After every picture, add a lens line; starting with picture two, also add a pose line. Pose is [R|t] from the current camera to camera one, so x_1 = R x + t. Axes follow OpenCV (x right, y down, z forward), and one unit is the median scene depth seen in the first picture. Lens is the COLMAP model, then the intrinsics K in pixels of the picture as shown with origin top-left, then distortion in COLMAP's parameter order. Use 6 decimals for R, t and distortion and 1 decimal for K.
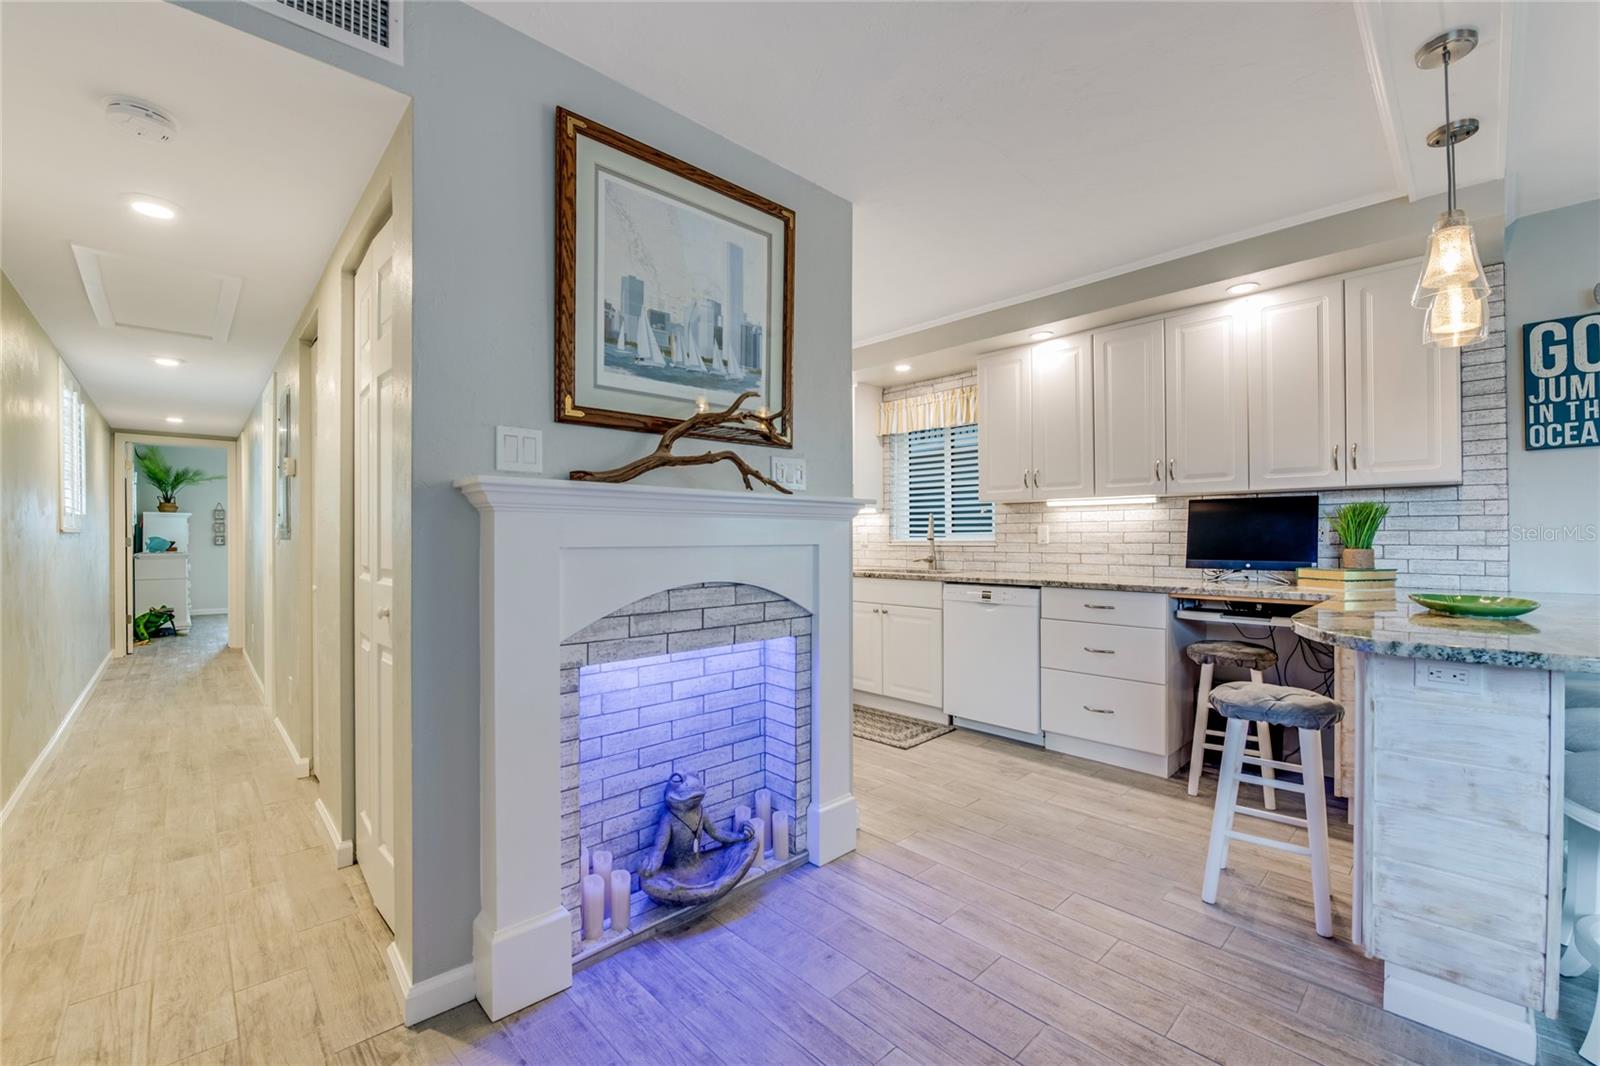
lens RADIAL K [[657.5, 0, 798.3], [0, 657.5, 537.6], [0, 0, 1]] dist [-0.017411, -0.000544]
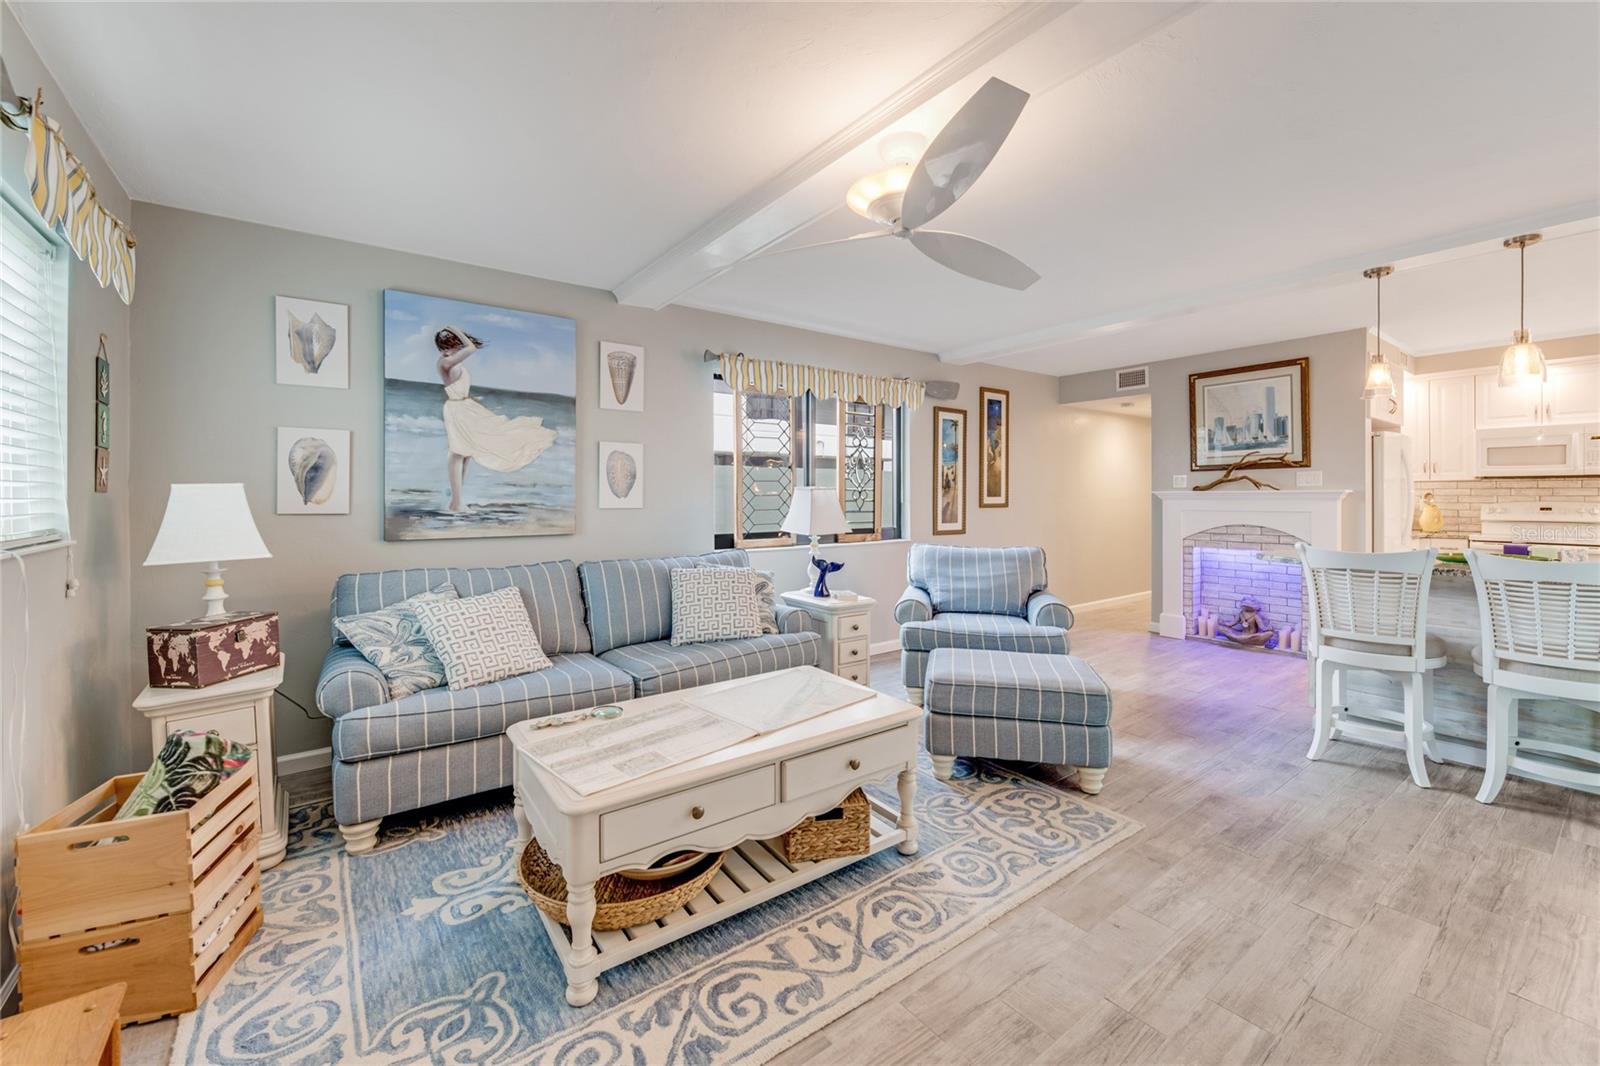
lens RADIAL K [[657.5, 0, 803.2], [0, 657.5, 498.4], [0, 0, 1]] dist [-0.017411, -0.000544]
pose [[-0.116297, 0.004203, -0.993206, 2.067876], [0.002828, 0.999988, 0.003900, -0.041043], [0.993210, -0.002355, -0.116308, -0.359540]]
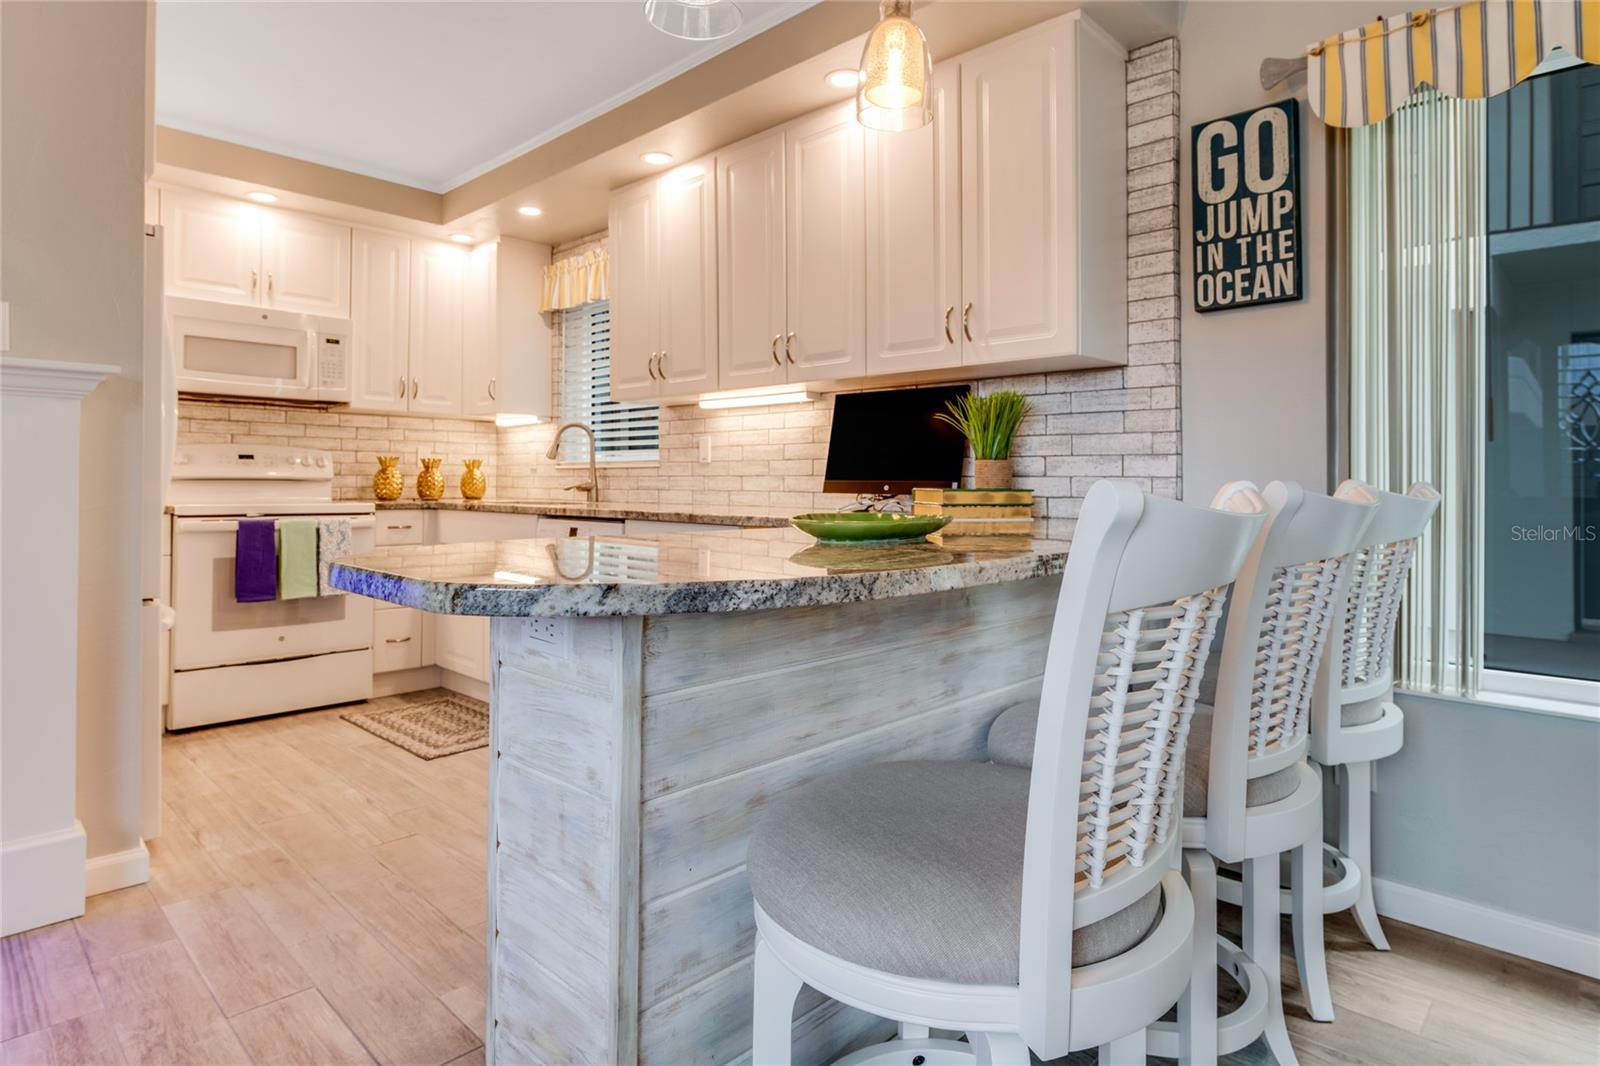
lens RADIAL K [[872.0, 0, 795.7], [0, 872.0, 469.1], [0, 0, 1]] dist [-0.004612, -0.001246]
pose [[0.998684, 0.007188, 0.050777, 0.679187], [-0.006561, 0.999900, -0.012500, 0.043712], [-0.050862, 0.012150, 0.998632, 0.110738]]
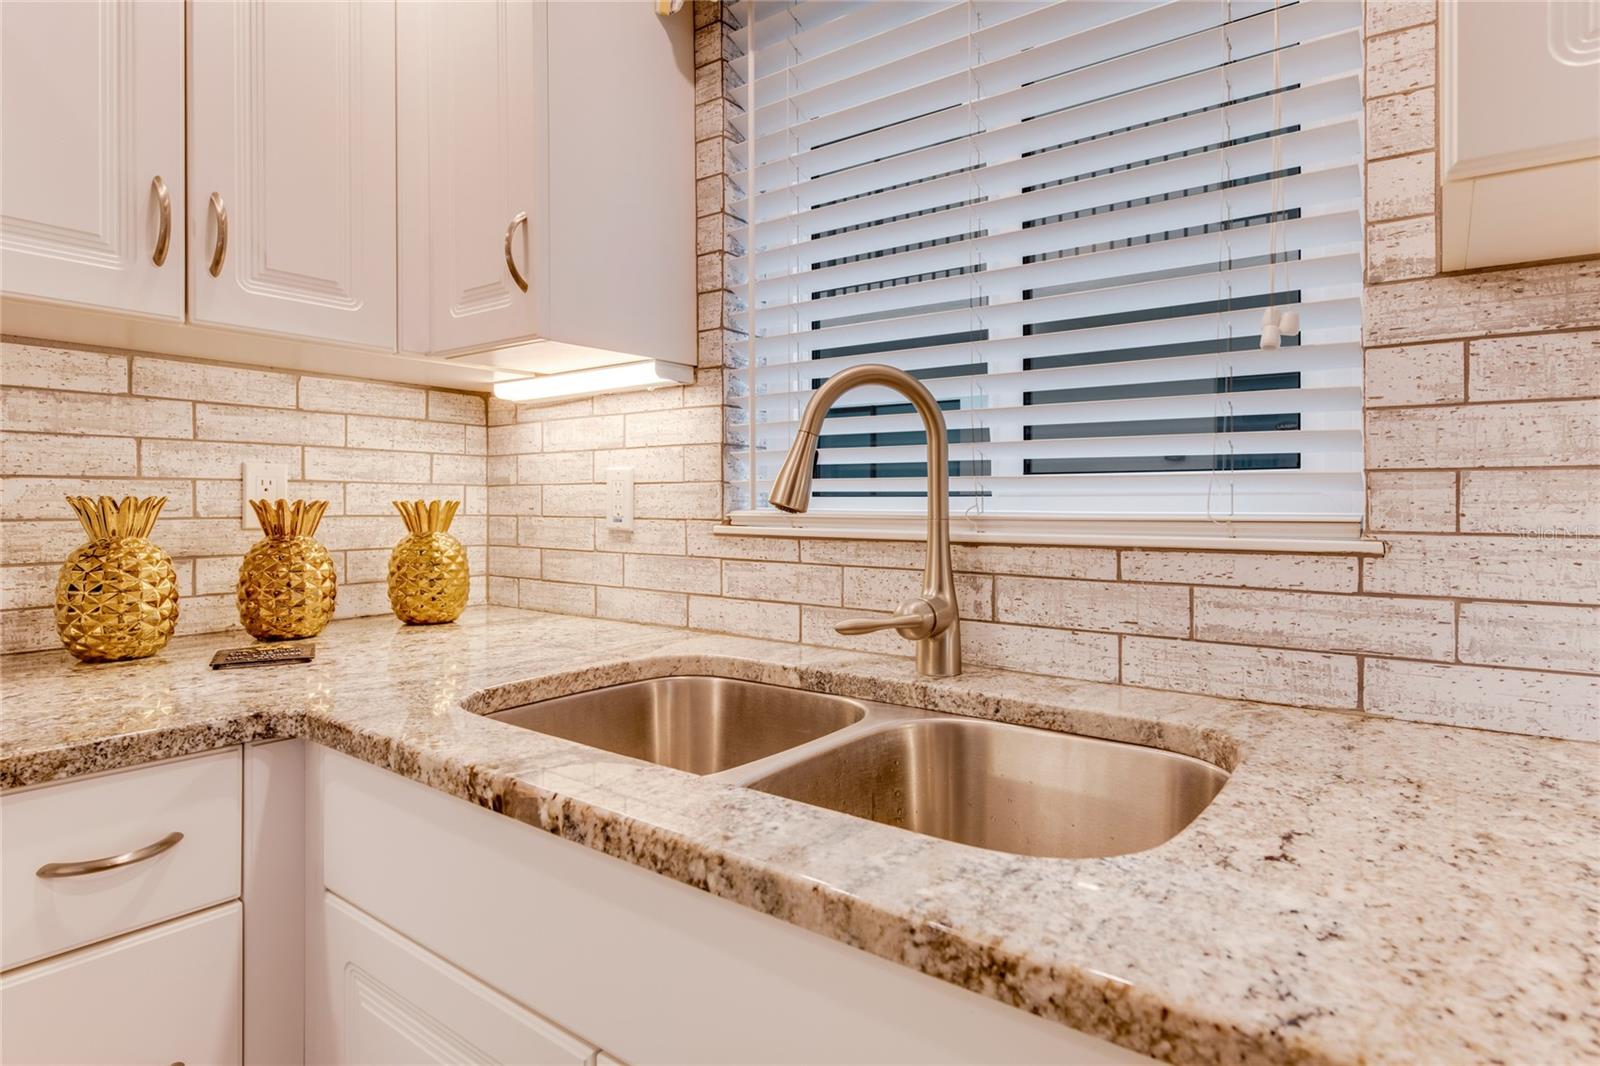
lens RADIAL K [[872.0, 0, 795.9], [0, 872.0, 515.5], [0, 0, 1]] dist [-0.004612, -0.001246]
pose [[0.986930, 0.003342, 0.161113, 0.229309], [-0.005867, 0.999867, 0.015195, 0.002671], [-0.161041, -0.015942, 0.986819, 1.395703]]
